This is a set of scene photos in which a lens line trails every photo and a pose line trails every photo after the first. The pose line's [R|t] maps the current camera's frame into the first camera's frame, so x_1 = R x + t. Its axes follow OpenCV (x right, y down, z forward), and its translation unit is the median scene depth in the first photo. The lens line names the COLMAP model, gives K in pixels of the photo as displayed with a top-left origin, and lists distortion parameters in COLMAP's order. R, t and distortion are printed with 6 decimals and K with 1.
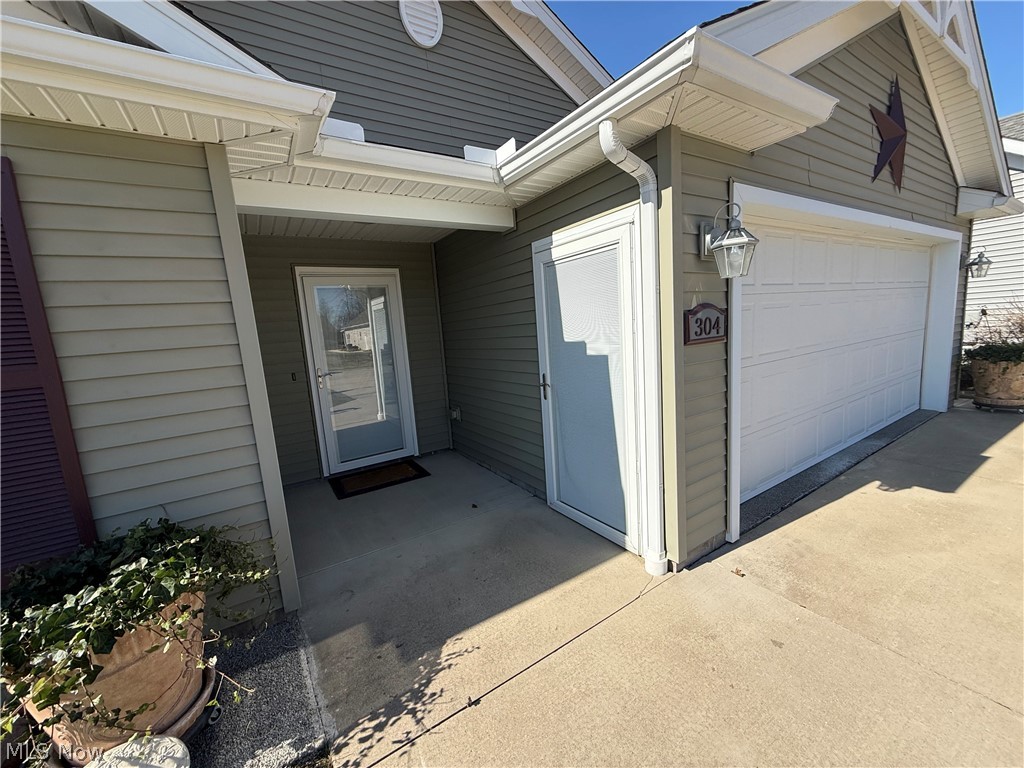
lens RADIAL K [[409.5, 0, 511.5], [0, 409.5, 382.2], [0, 0, 1]] dist [-0.001067, -0.000010]
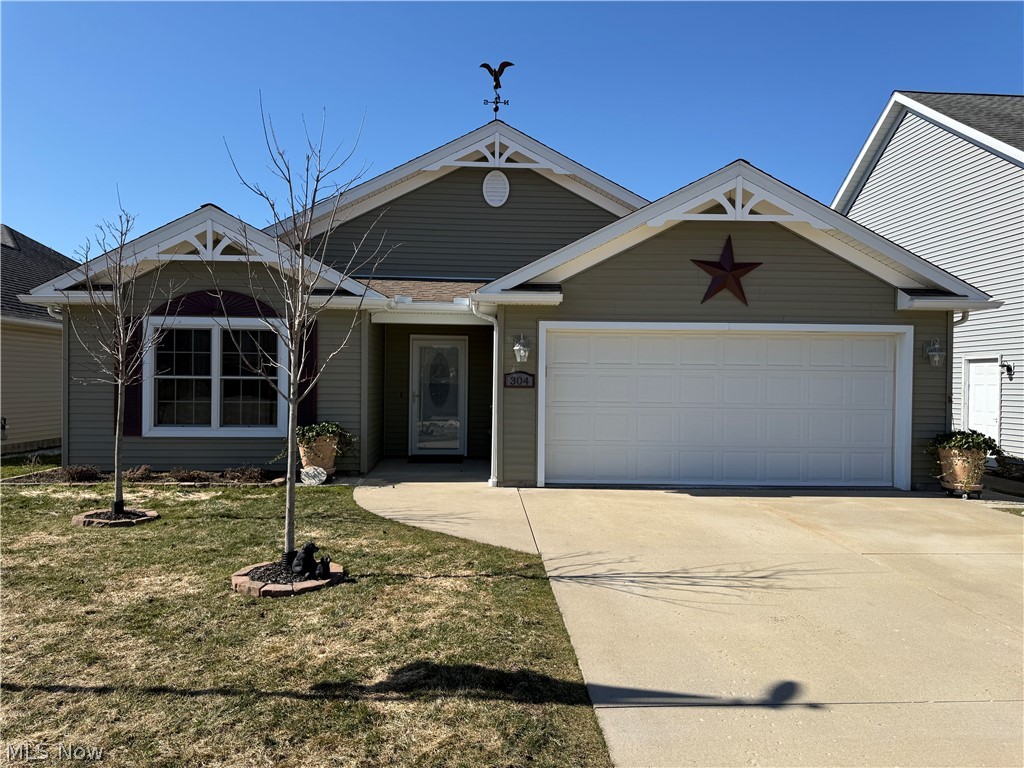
lens RADIAL K [[712.6, 0, 512.7], [0, 712.6, 385.0], [0, 0, 1]] dist [0.043212, -0.053704]
pose [[0.866668, 0.081744, -0.492142, 2.404217], [-0.138646, 0.987089, -0.080203, 0.214572], [0.479232, 0.137743, 0.866812, -2.493901]]
